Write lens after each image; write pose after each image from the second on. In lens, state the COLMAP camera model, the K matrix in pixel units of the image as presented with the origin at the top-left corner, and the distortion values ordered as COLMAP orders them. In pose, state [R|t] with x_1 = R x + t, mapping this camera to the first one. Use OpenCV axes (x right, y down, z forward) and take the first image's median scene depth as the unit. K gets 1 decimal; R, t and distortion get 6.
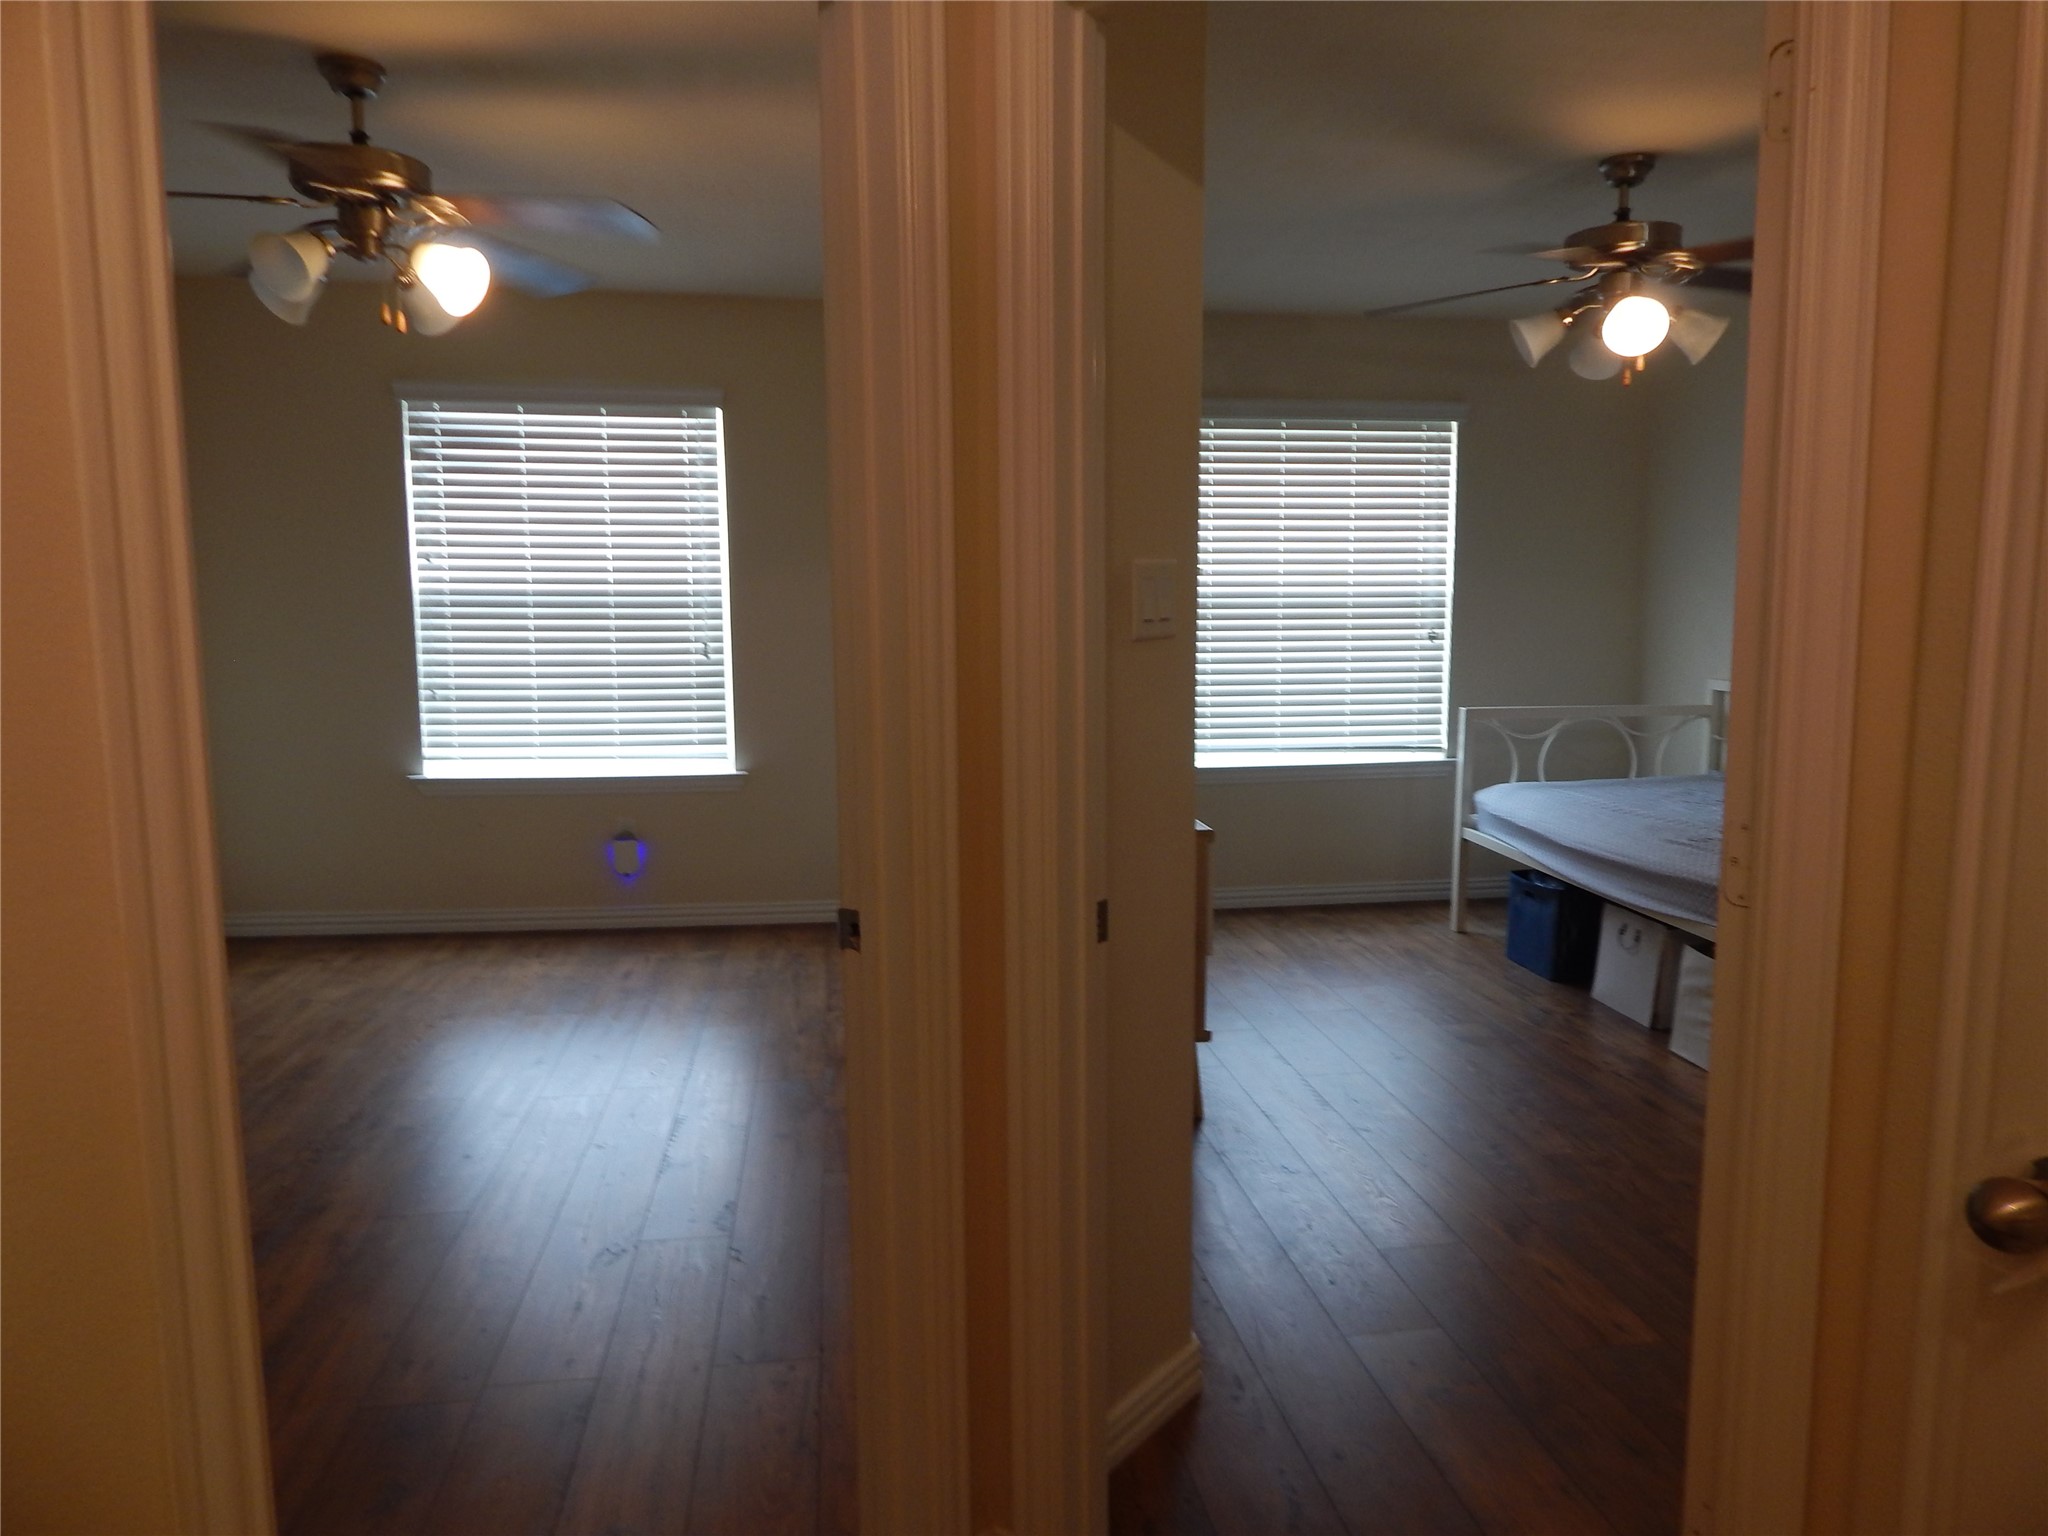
lens RADIAL K [[1342.1, 0, 1020.9], [0, 1342.1, 787.0], [0, 0, 1]] dist [-0.015325, -0.001845]
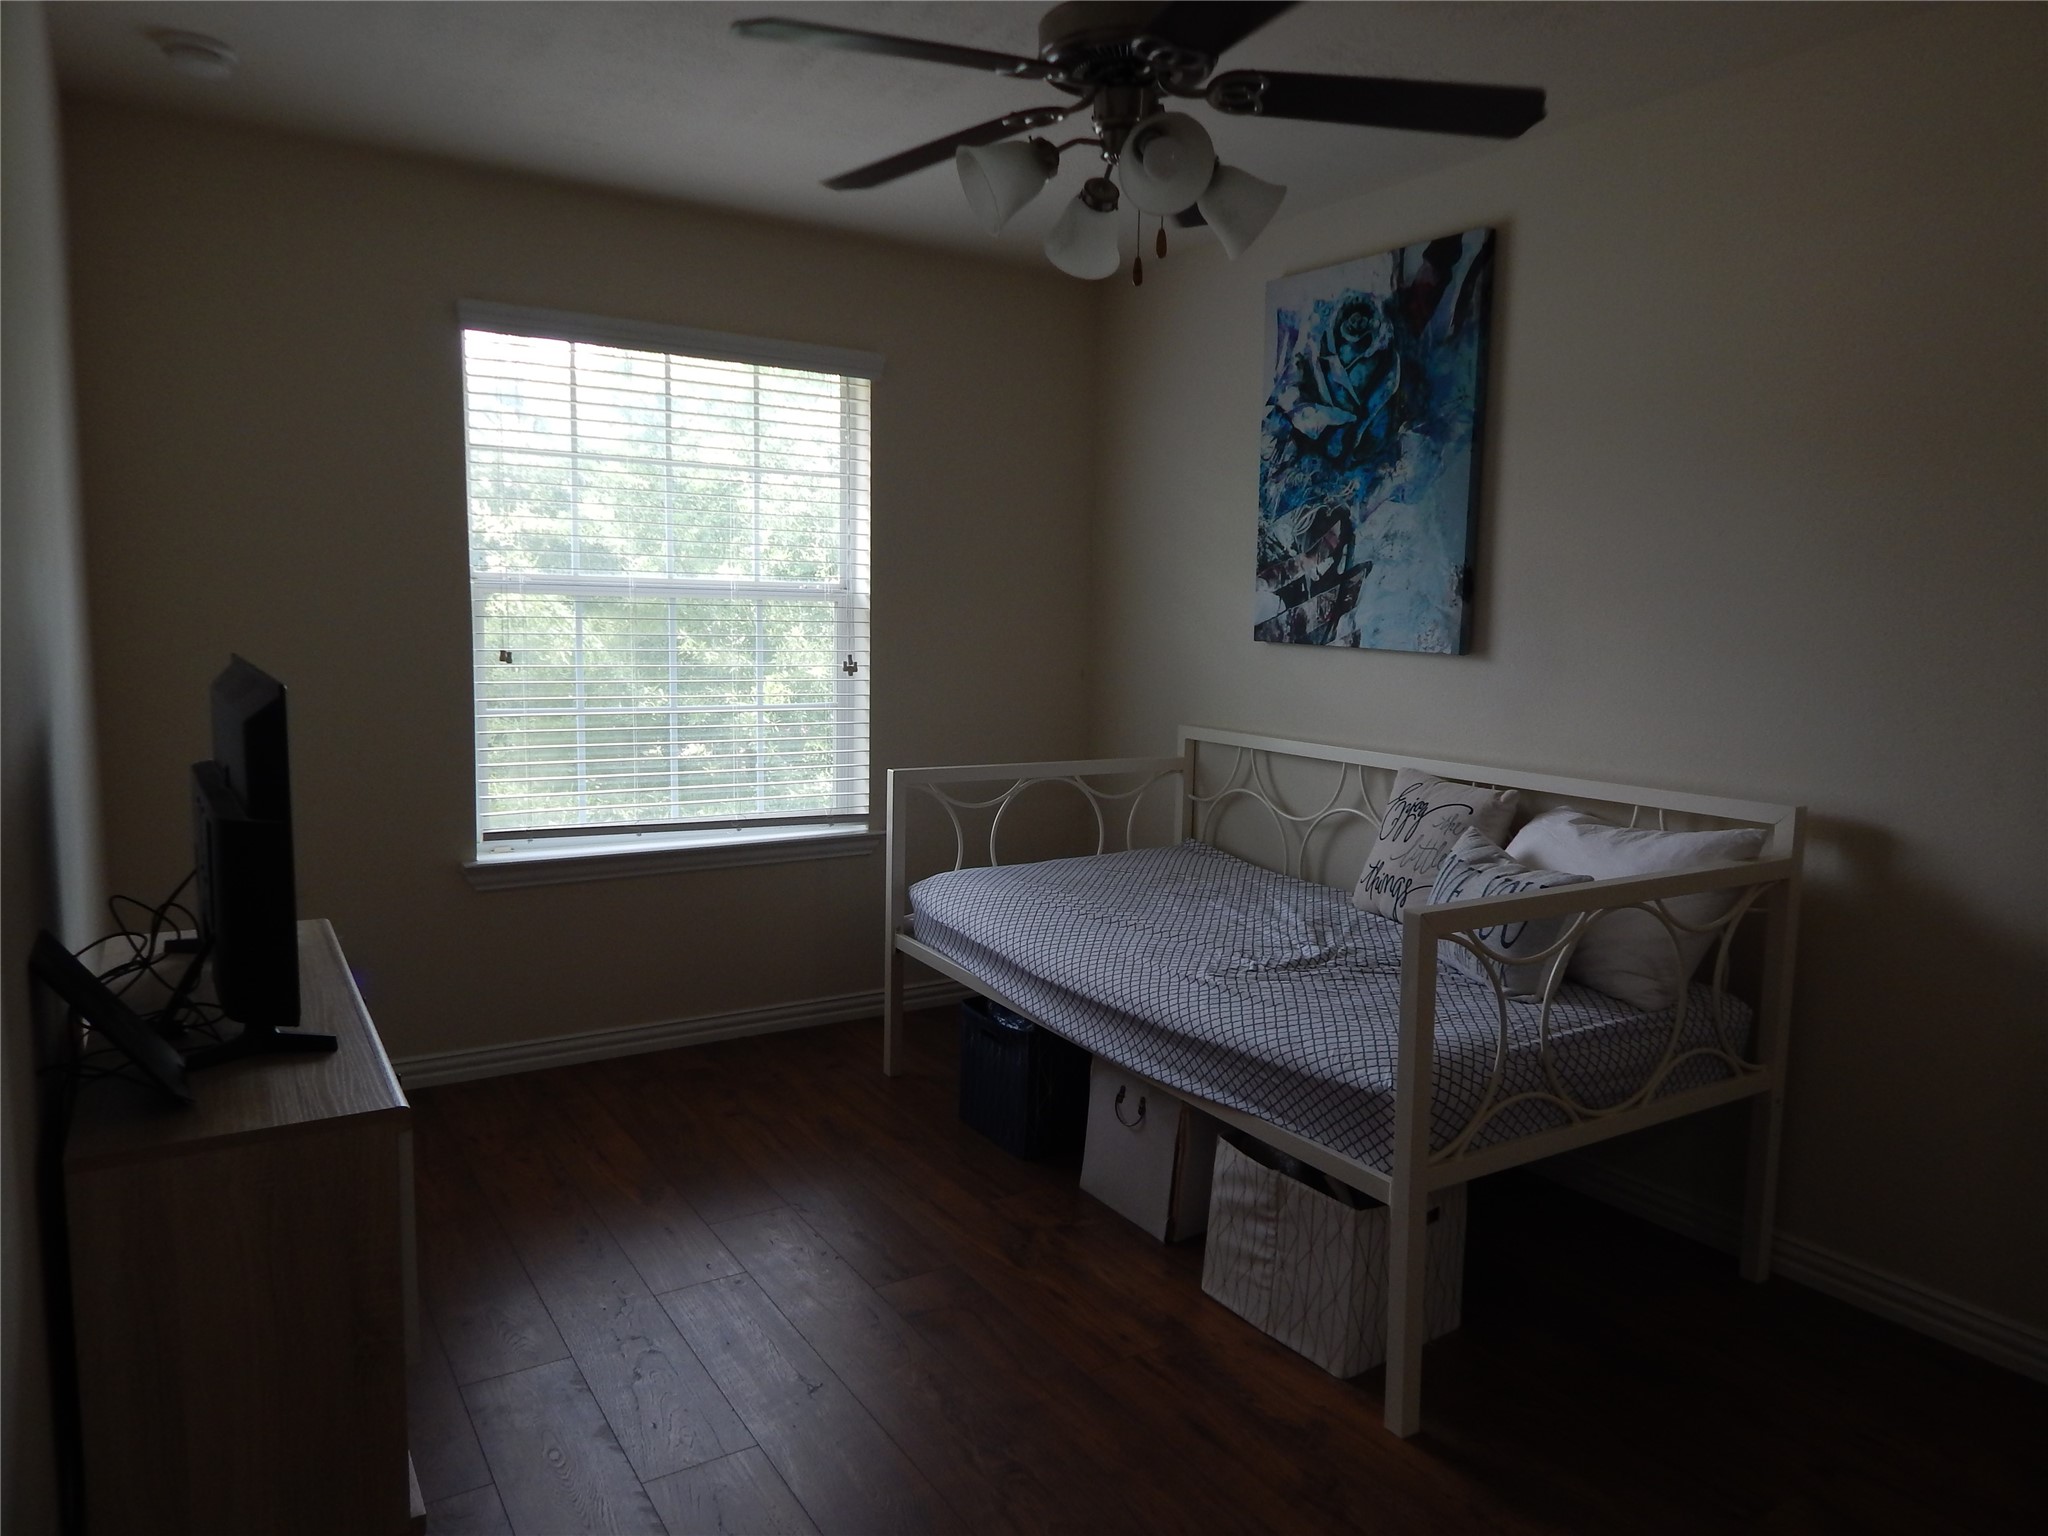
lens RADIAL K [[1342.1, 0, 1031.7], [0, 1342.1, 777.4], [0, 0, 1]] dist [-0.015325, -0.001845]
pose [[0.910697, -0.032395, 0.411802, 0.108577], [0.039991, 0.999152, -0.009841, -0.049249], [-0.411134, 0.025430, 0.911220, 0.330811]]
